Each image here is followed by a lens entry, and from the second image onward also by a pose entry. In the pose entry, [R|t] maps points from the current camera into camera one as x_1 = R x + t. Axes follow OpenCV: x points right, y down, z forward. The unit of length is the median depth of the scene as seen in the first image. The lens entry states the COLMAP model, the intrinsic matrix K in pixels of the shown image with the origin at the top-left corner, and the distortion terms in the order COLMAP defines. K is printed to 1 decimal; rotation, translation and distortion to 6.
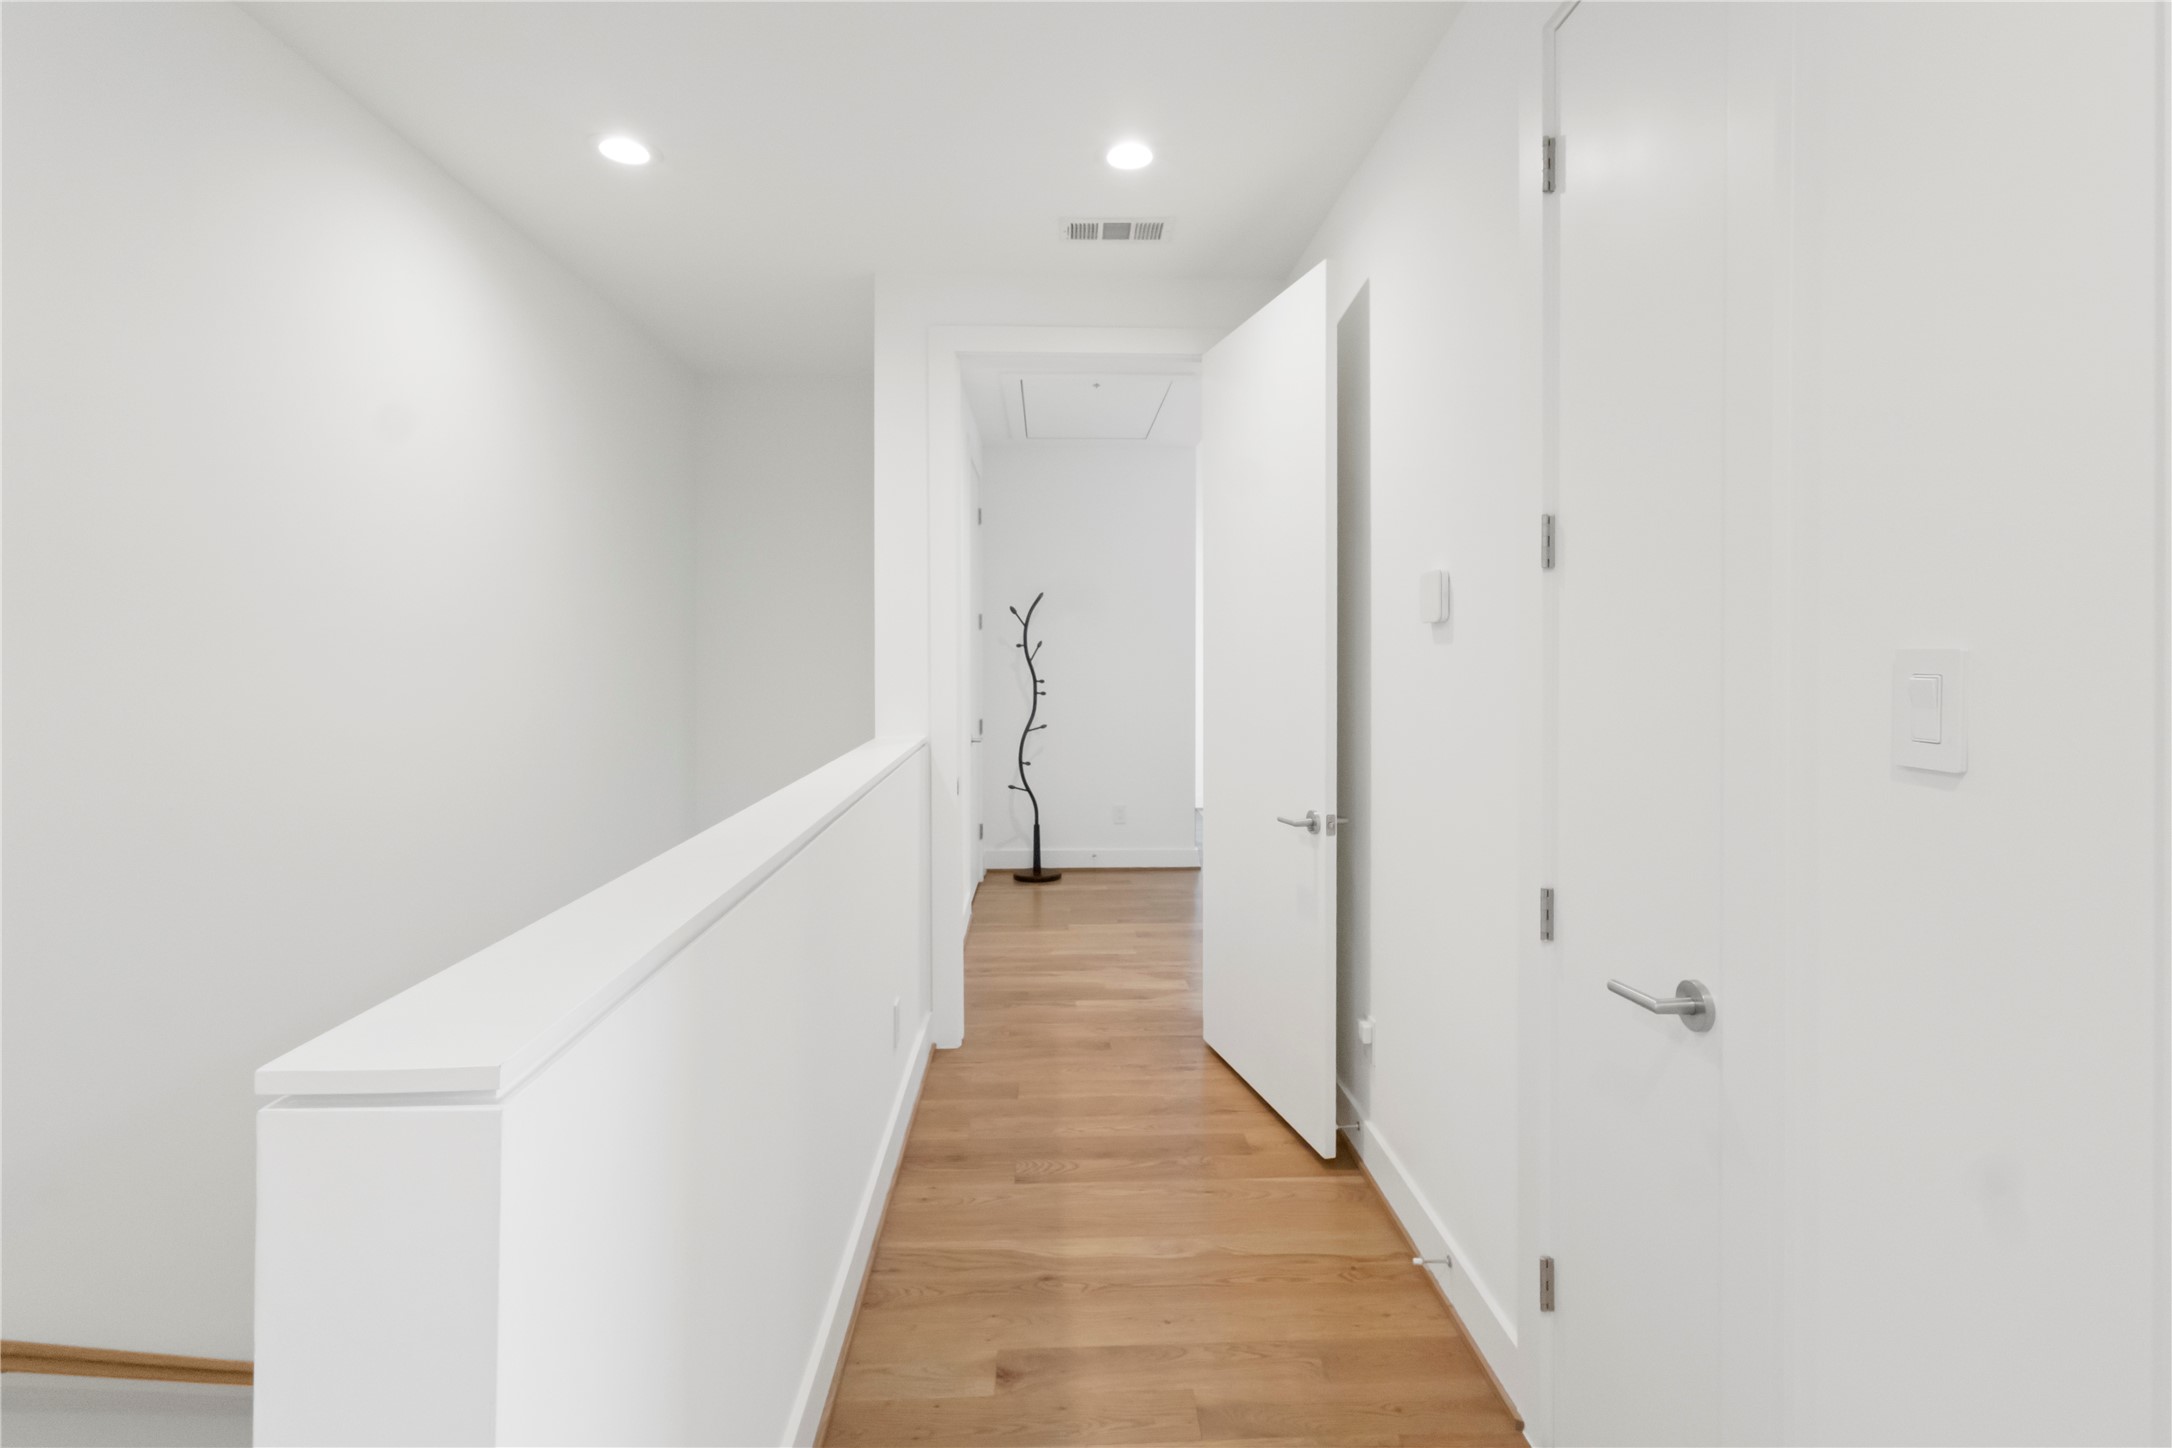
lens RADIAL K [[1016.2, 0, 1085.5], [0, 1016.2, 714.3], [0, 0, 1]] dist [0.005702, -0.001930]
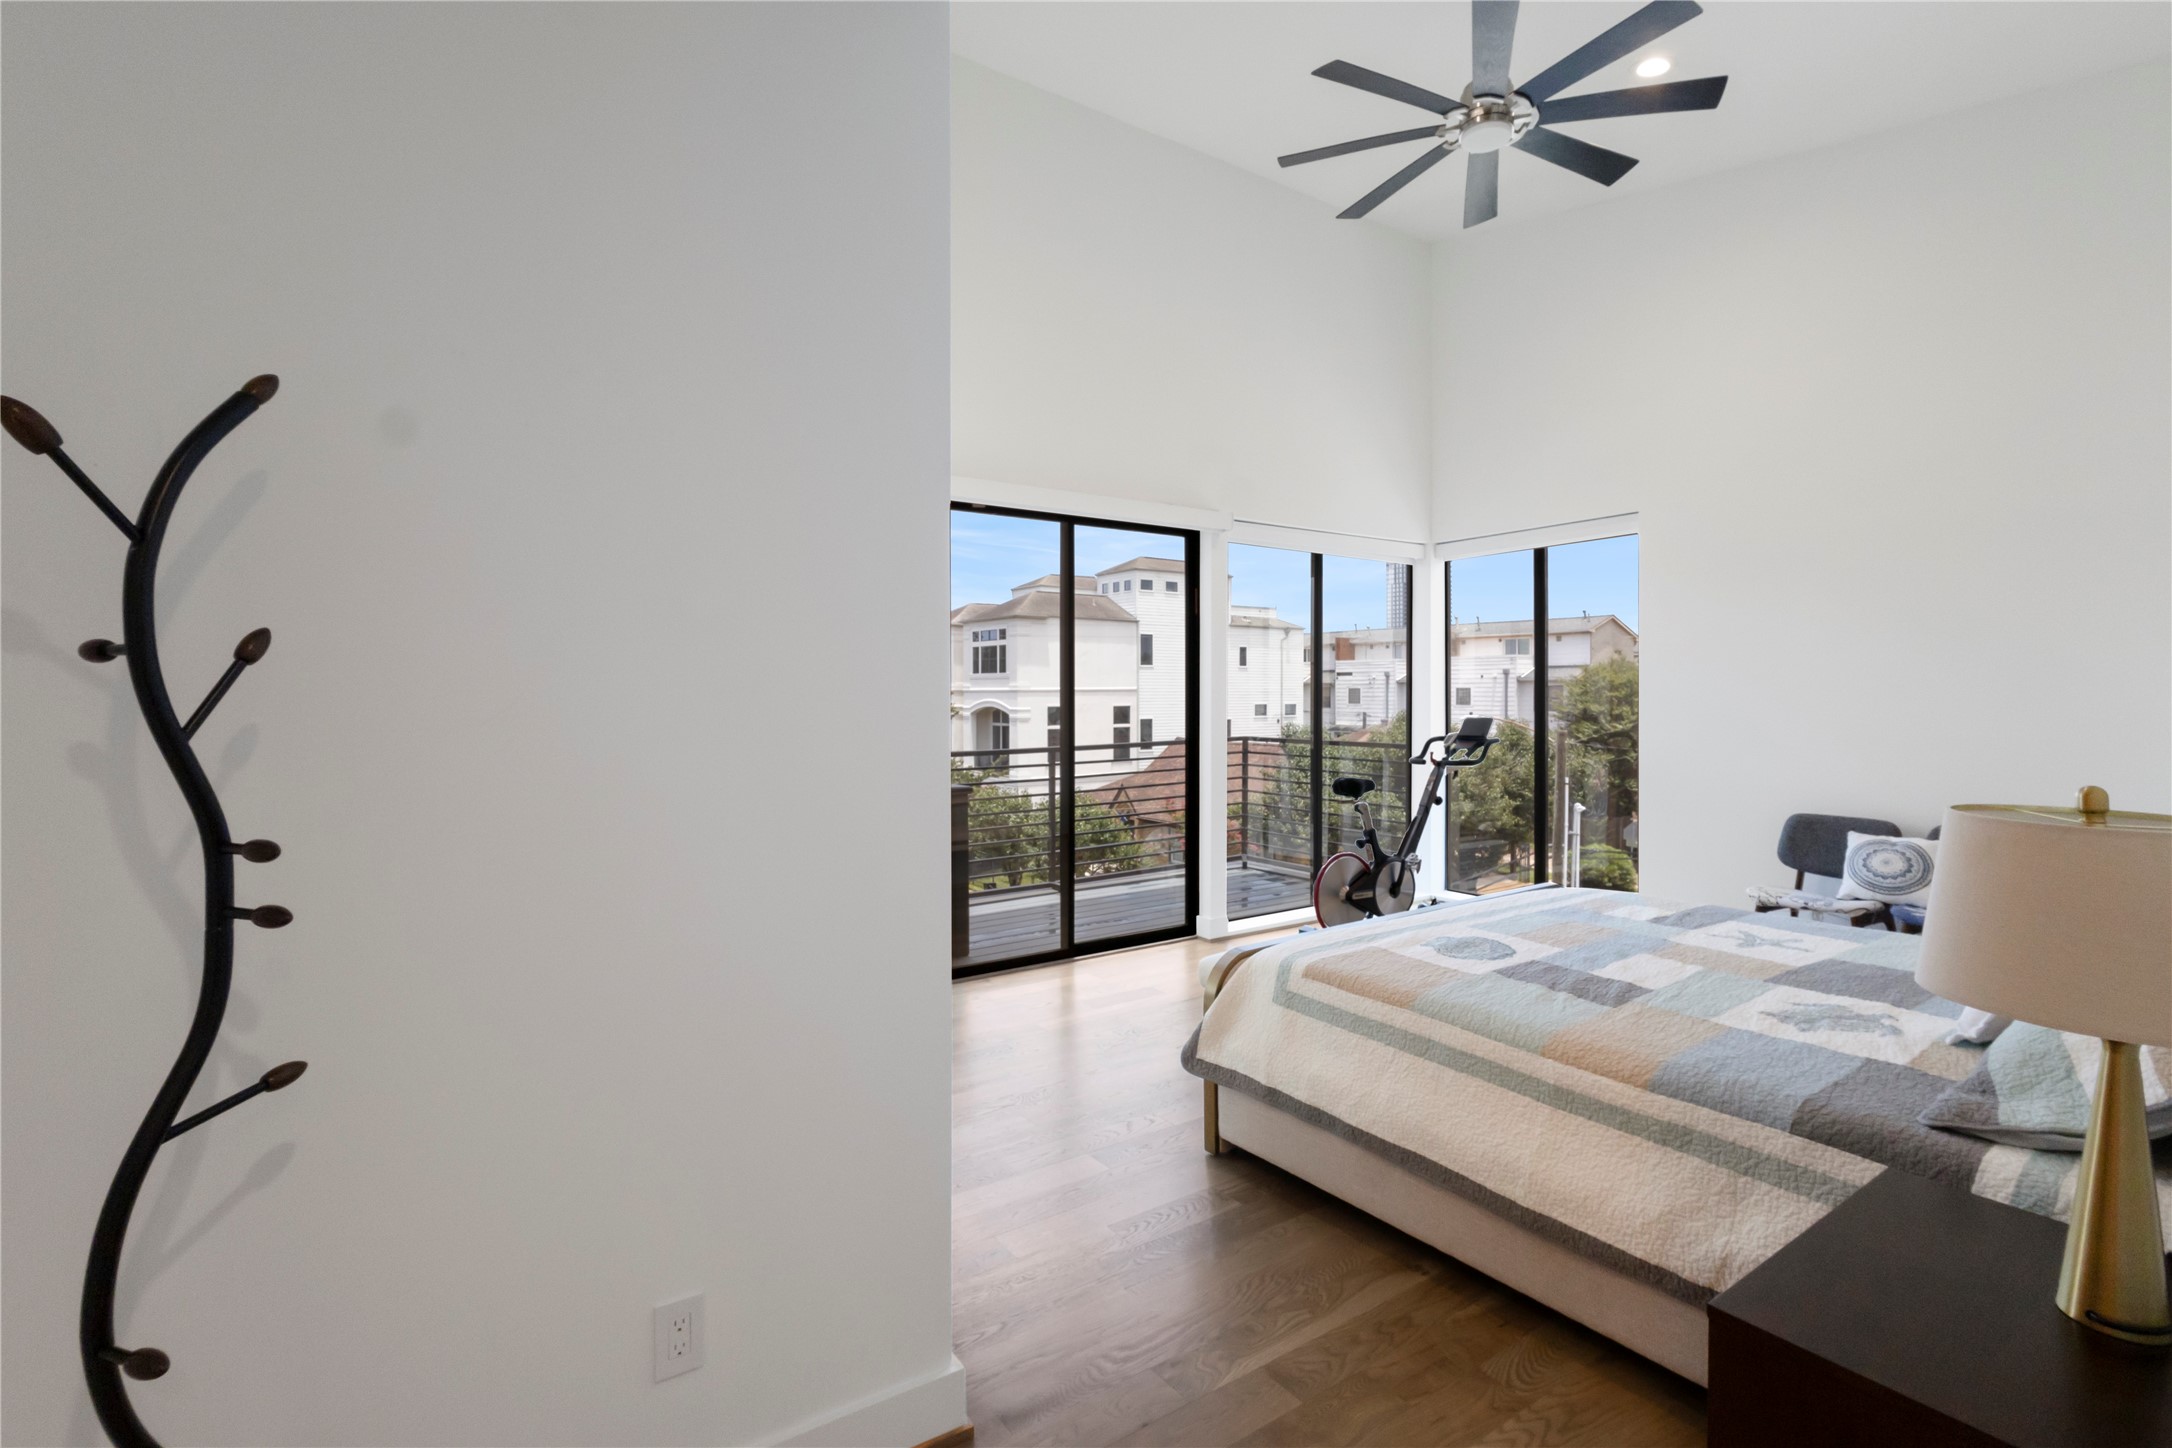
lens RADIAL K [[1016.2, 0, 1087.1], [0, 1016.2, 709.0], [0, 0, 1]] dist [0.005702, -0.001930]
pose [[0.844233, -0.001491, 0.535974, -0.016319], [0.019808, 0.999400, -0.028419, -0.049412], [-0.535610, 0.034609, 0.843756, 0.763205]]
